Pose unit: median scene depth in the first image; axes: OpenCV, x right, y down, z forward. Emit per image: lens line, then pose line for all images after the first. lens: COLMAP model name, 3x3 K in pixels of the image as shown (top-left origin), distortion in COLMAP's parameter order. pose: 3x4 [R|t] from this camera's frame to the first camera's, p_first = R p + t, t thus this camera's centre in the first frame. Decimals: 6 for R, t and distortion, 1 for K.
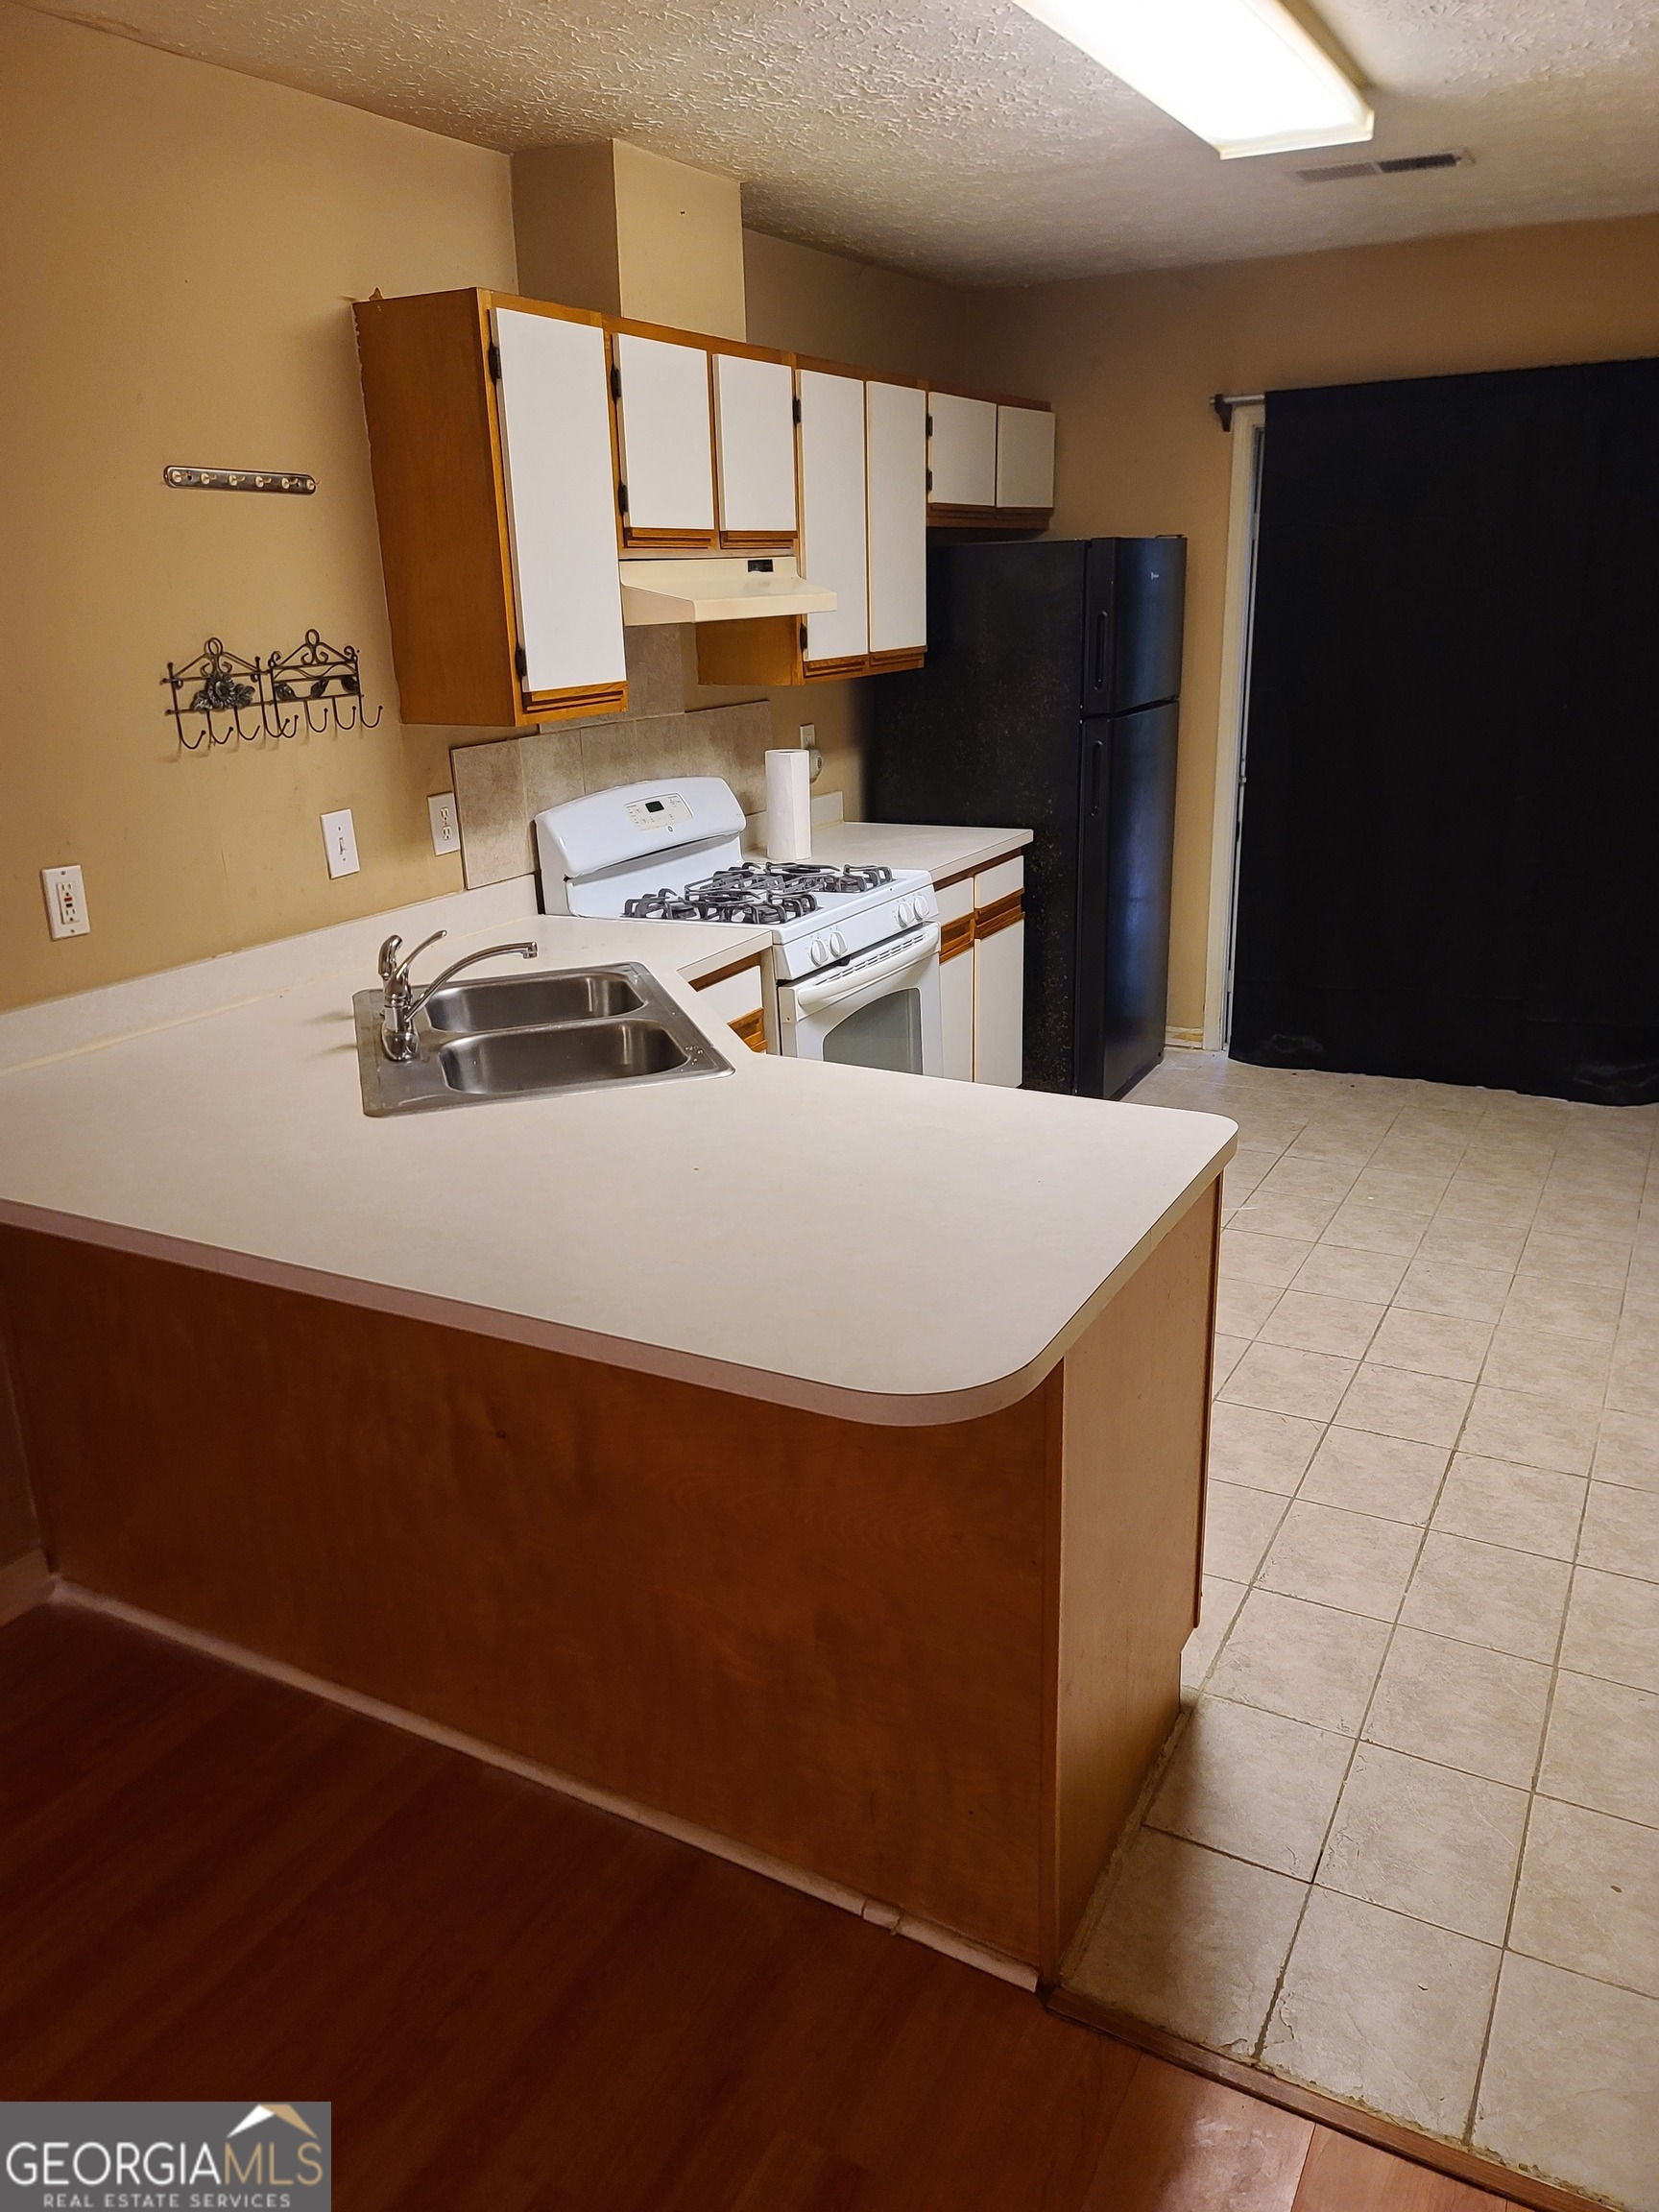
lens RADIAL K [[1592.0, 0, 829.5], [0, 1592.0, 1106.0], [0, 0, 1]] dist [0.087560, -0.101541]
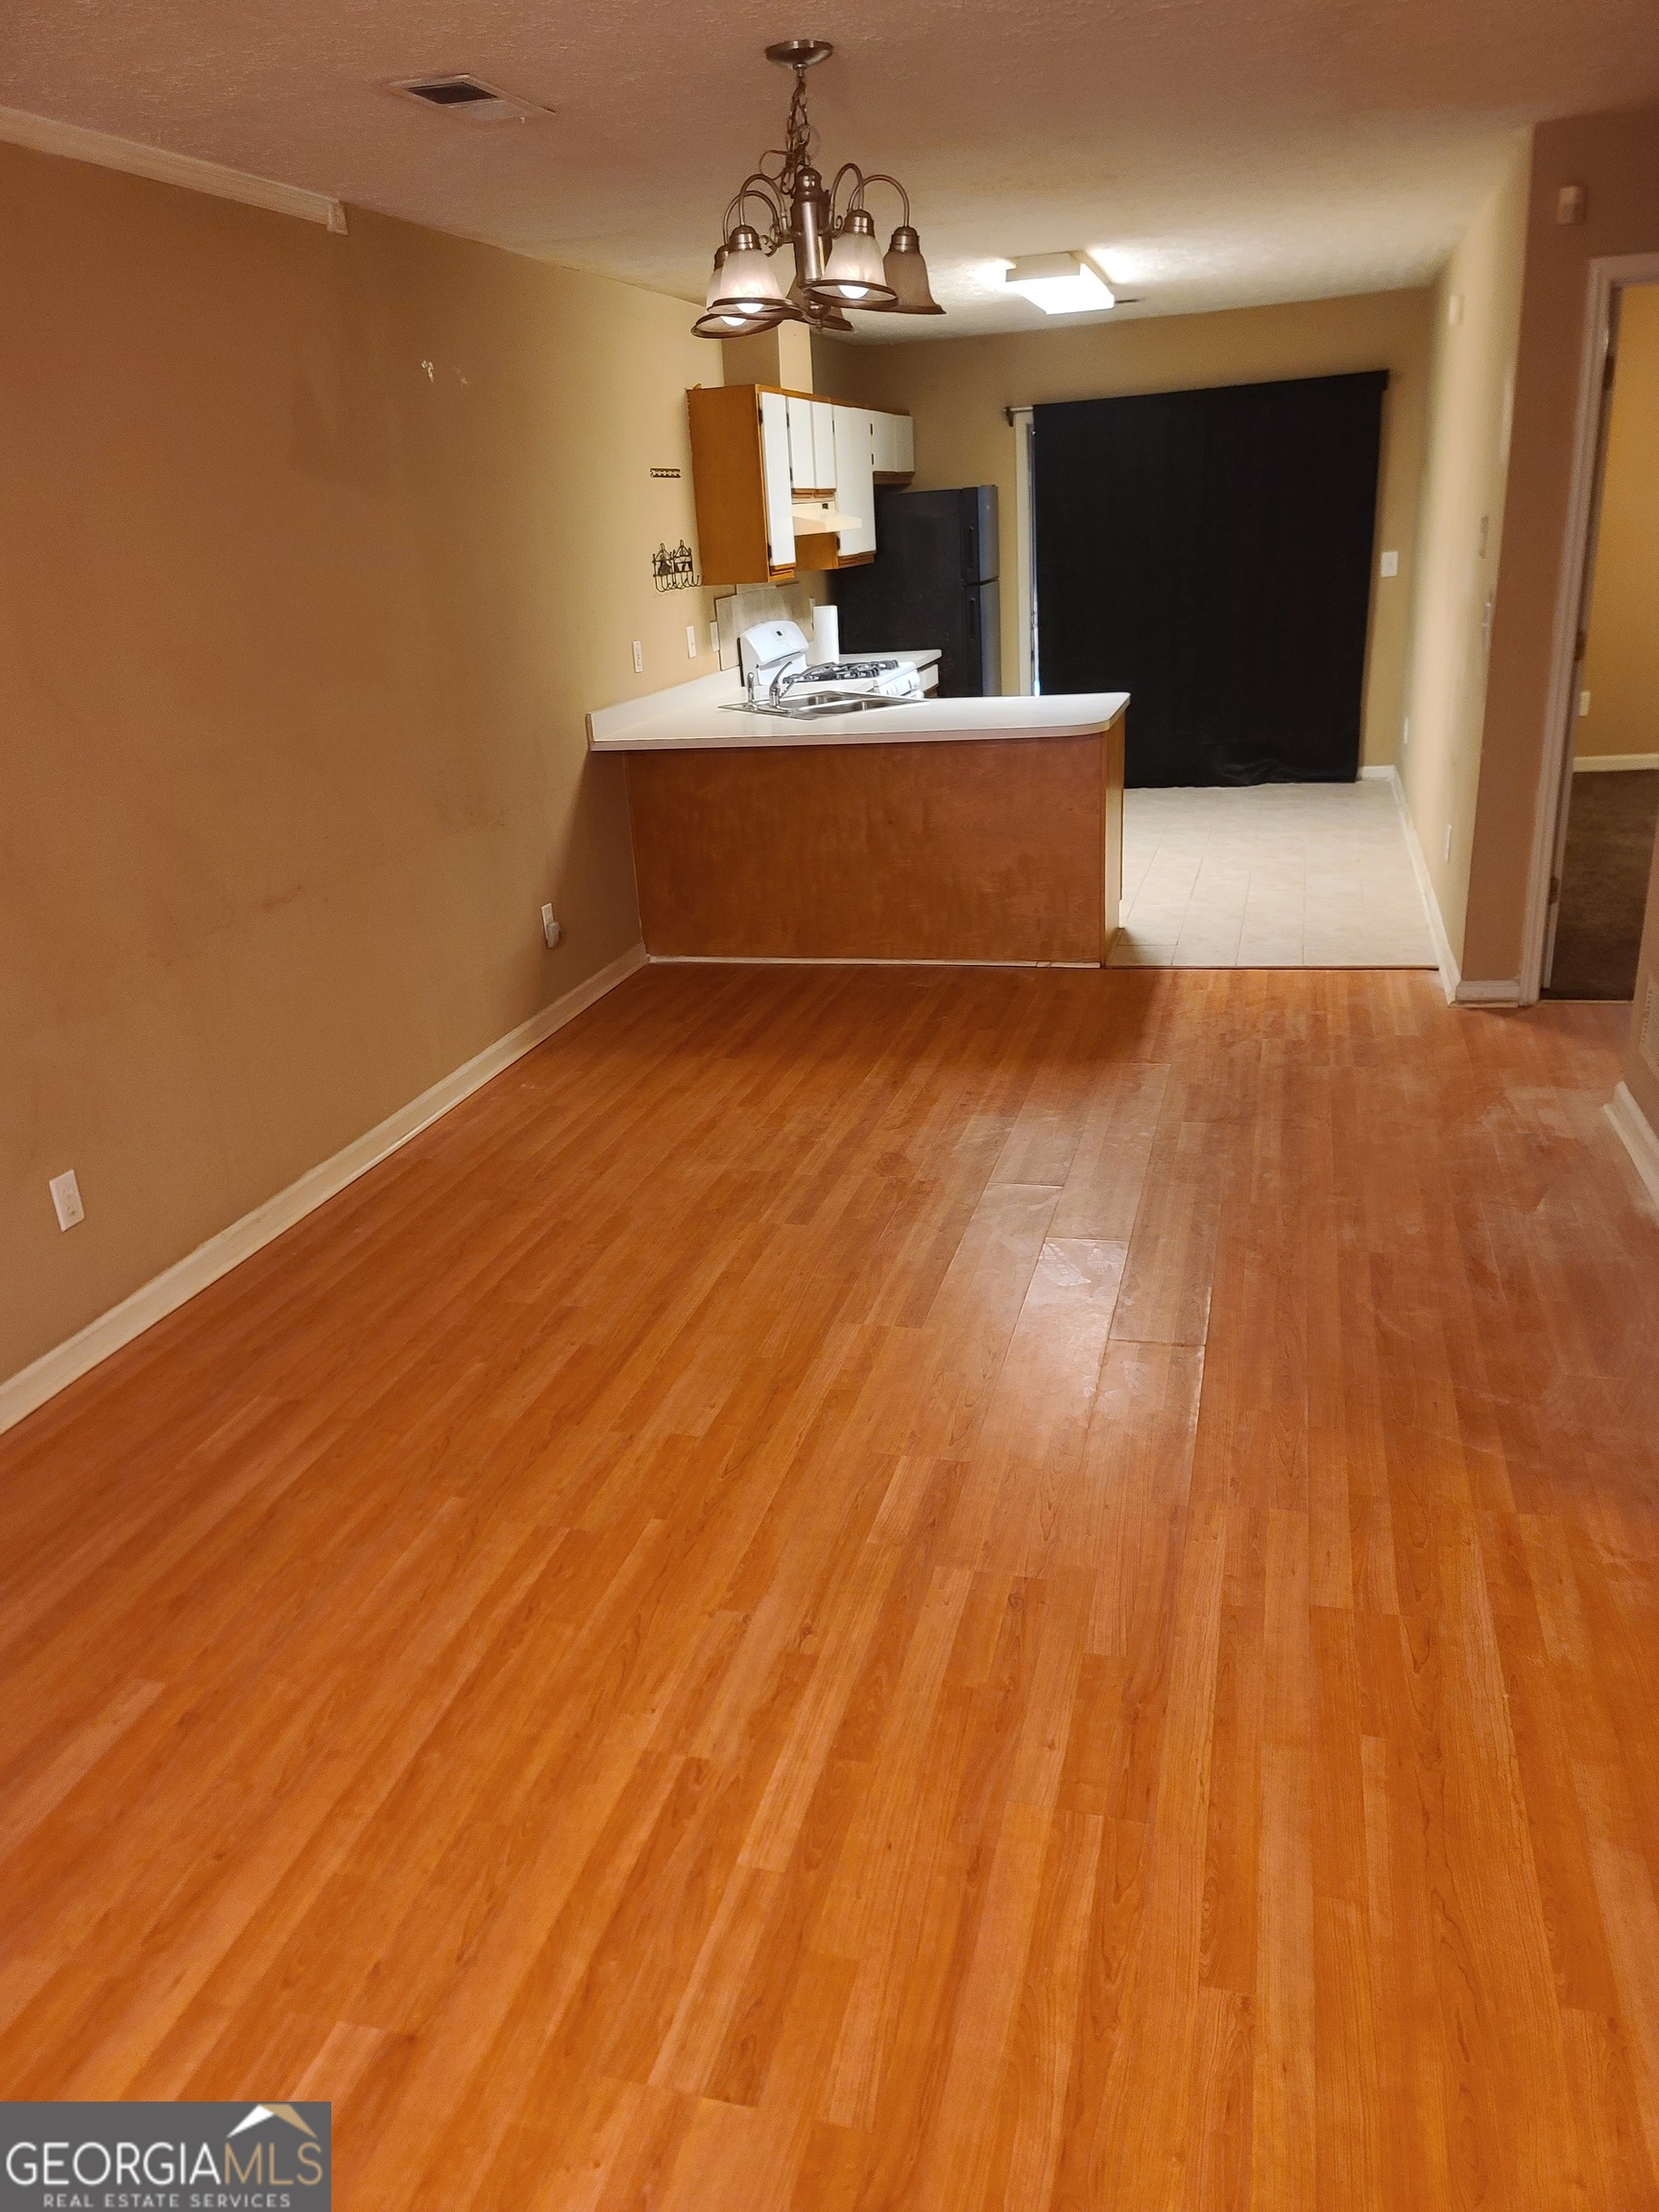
lens RADIAL K [[1592.0, 0, 829.5], [0, 1592.0, 1106.0], [0, 0, 1]] dist [0.087560, -0.101541]
pose [[0.973637, -0.103508, 0.203265, -0.539549], [0.098597, 0.994541, 0.034167, 0.345707], [-0.205692, -0.013225, 0.978527, -0.990197]]
